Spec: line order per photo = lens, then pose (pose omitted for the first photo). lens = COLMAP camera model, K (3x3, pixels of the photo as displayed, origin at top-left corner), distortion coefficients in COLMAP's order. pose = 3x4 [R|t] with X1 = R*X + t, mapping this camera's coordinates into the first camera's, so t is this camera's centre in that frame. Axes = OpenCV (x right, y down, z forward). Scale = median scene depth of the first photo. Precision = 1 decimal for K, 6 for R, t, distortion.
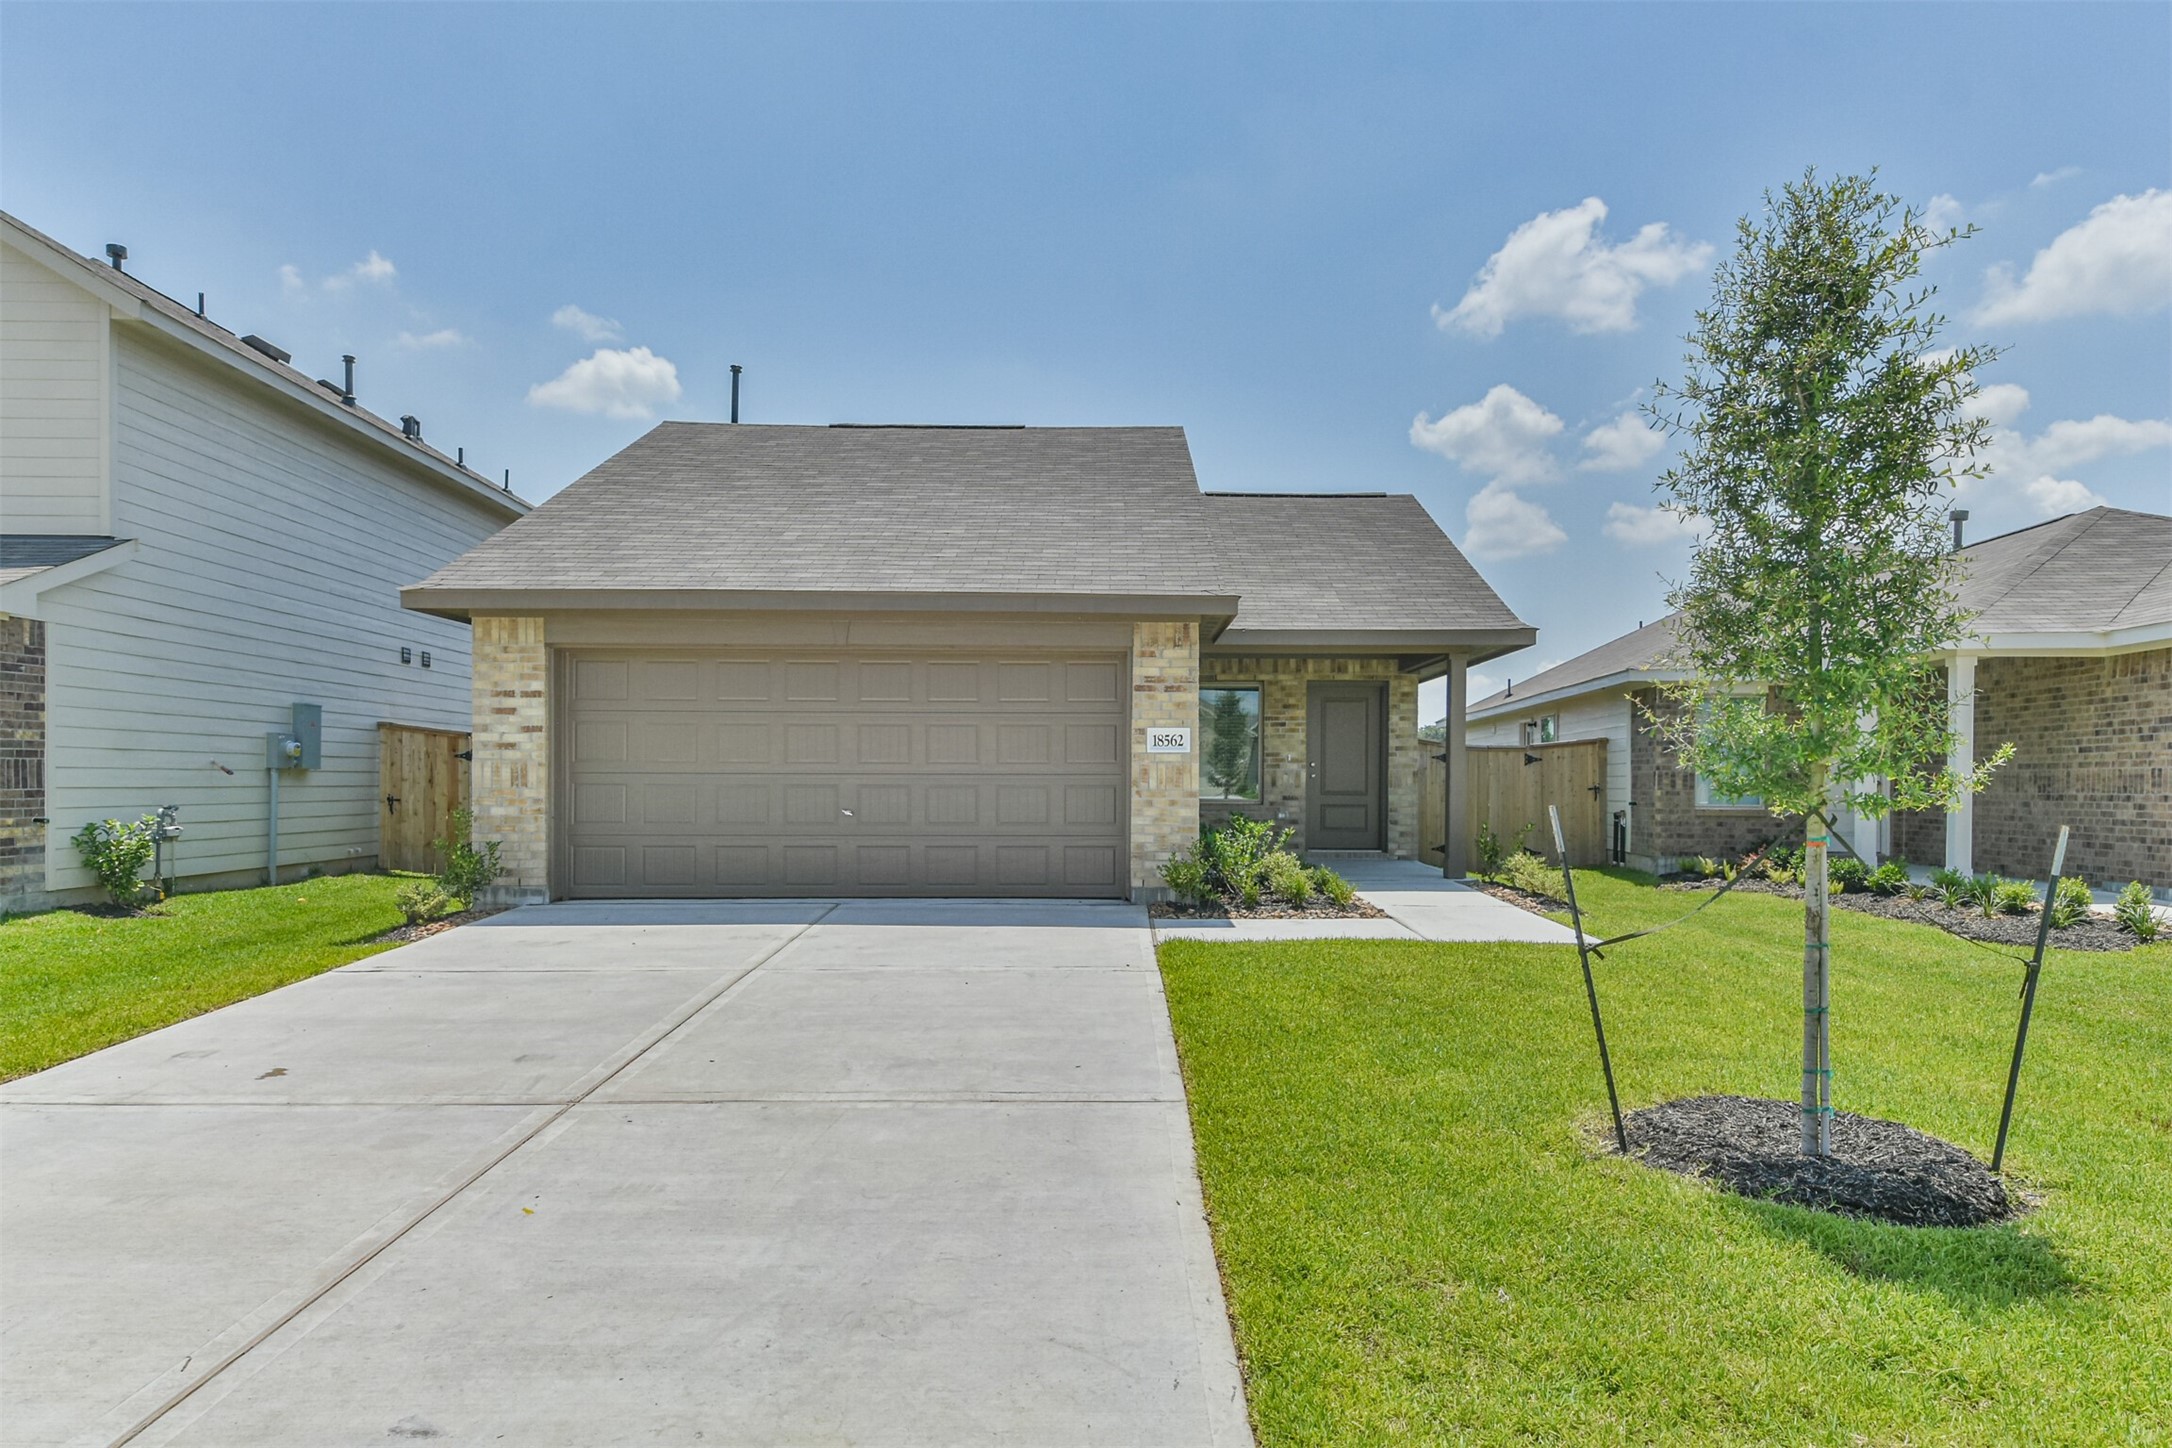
lens RADIAL K [[1384.5, 0, 1086.3], [0, 1384.5, 745.0], [0, 0, 1]] dist [-0.041128, 0.003839]
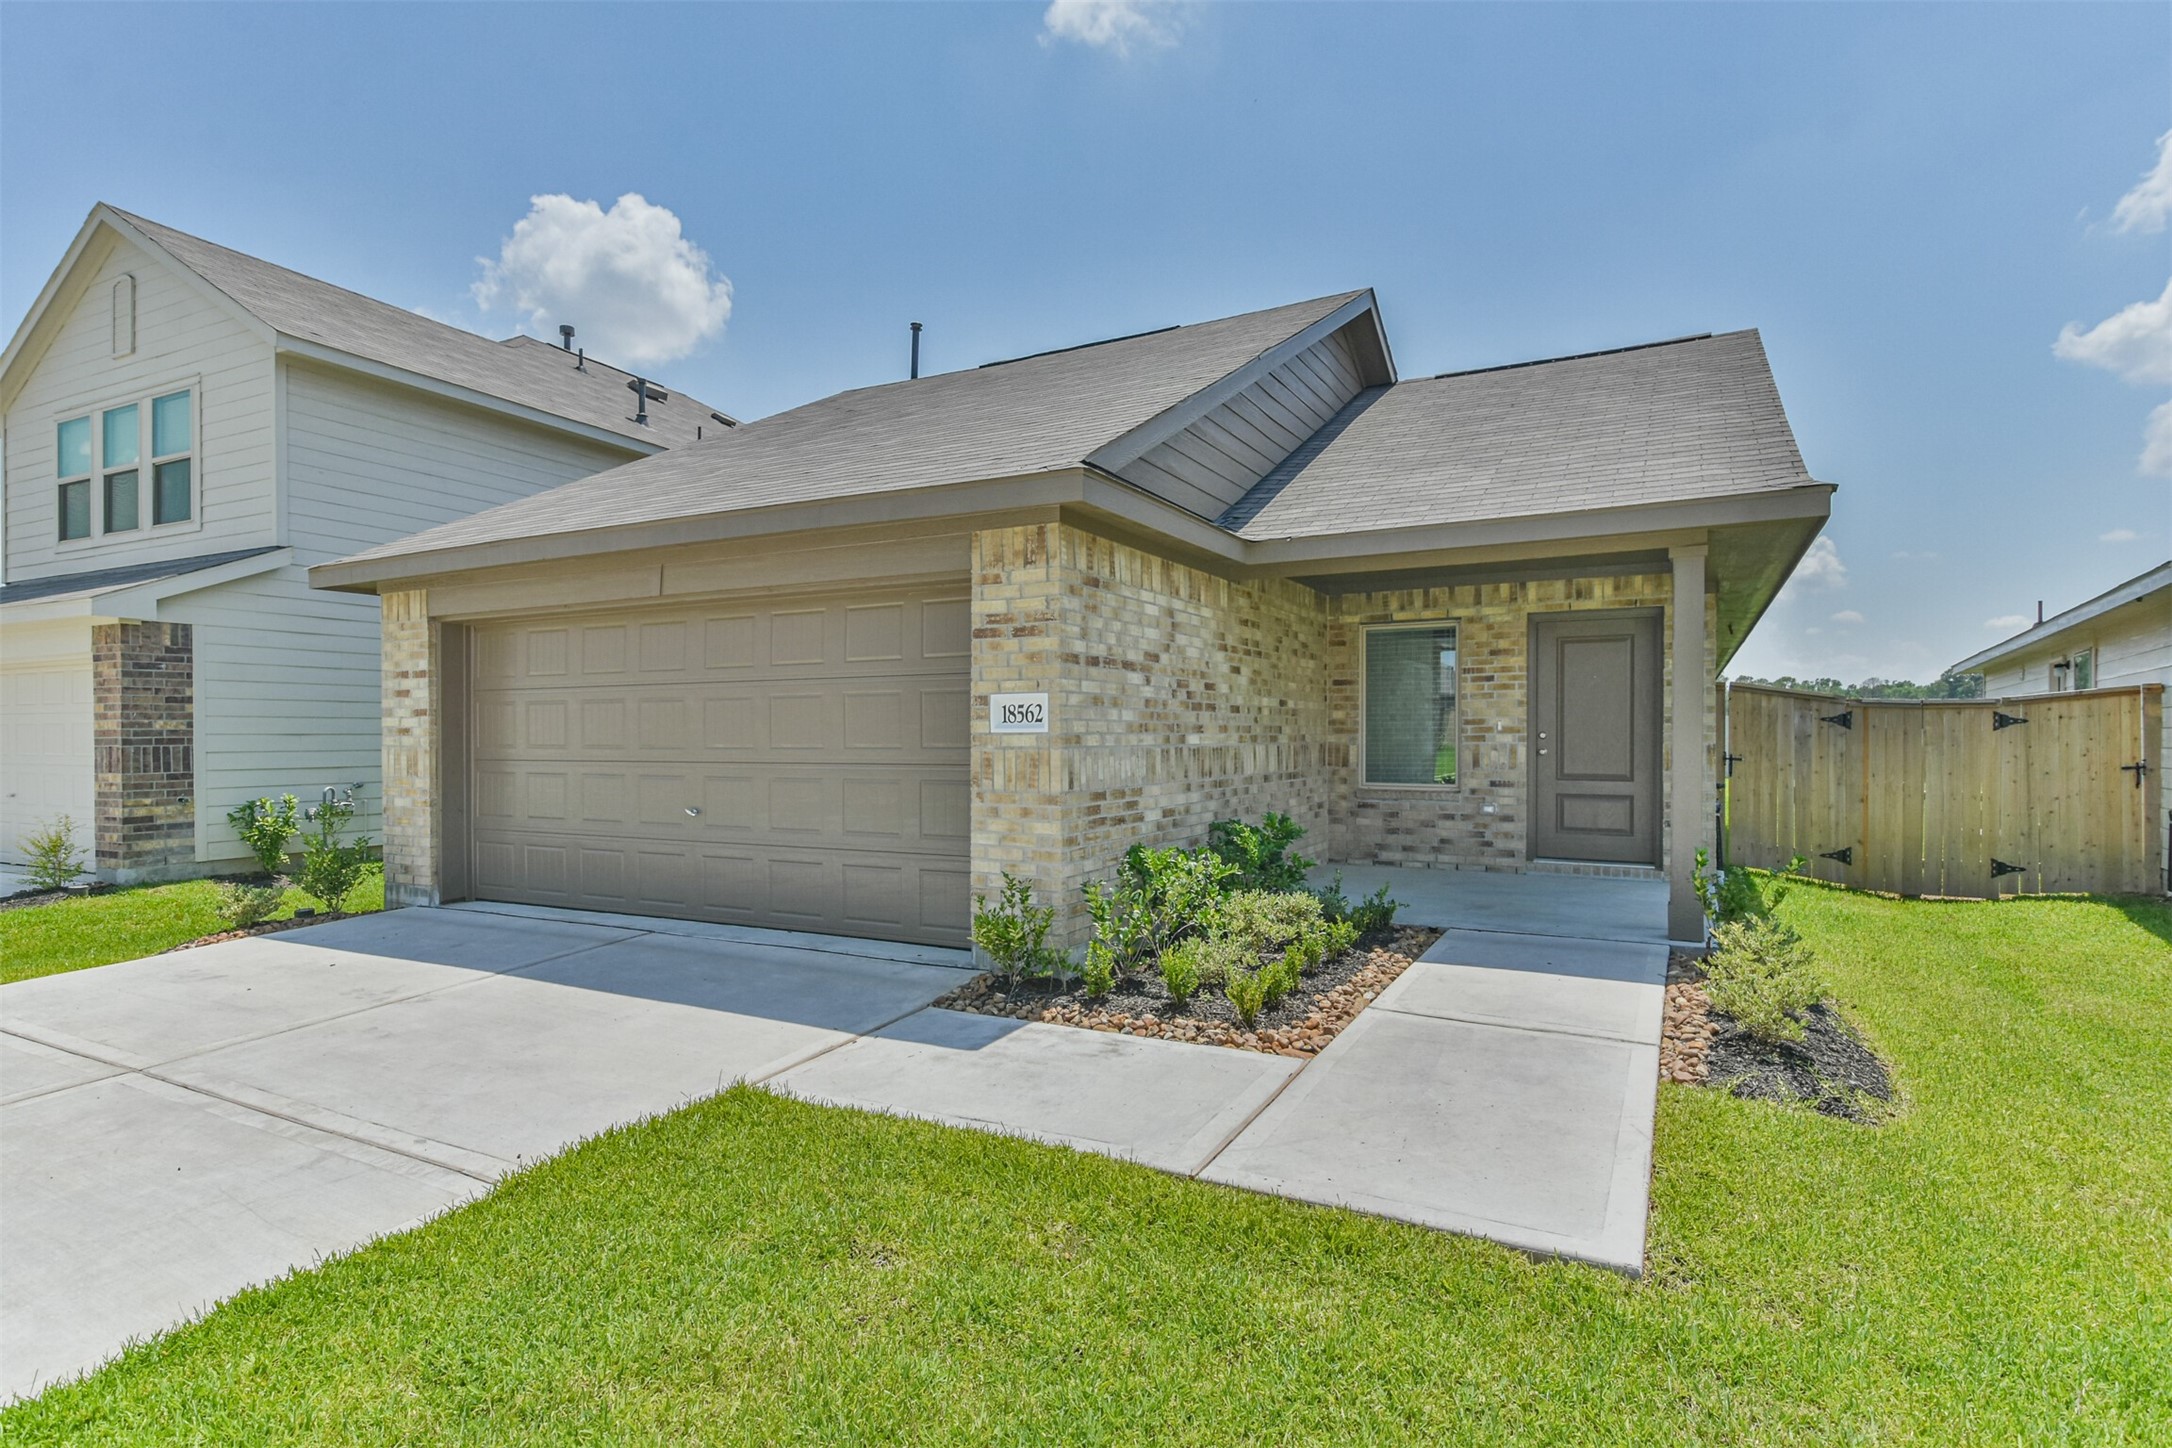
lens RADIAL K [[1115.9, 0, 1084.5], [0, 1115.9, 728.1], [0, 0, 1]] dist [-0.021349, -0.003356]
pose [[0.869135, -0.009205, -0.494489, 0.336282], [0.019885, 0.999669, 0.016341, -0.004477], [0.494174, -0.024036, 0.869030, 0.572427]]
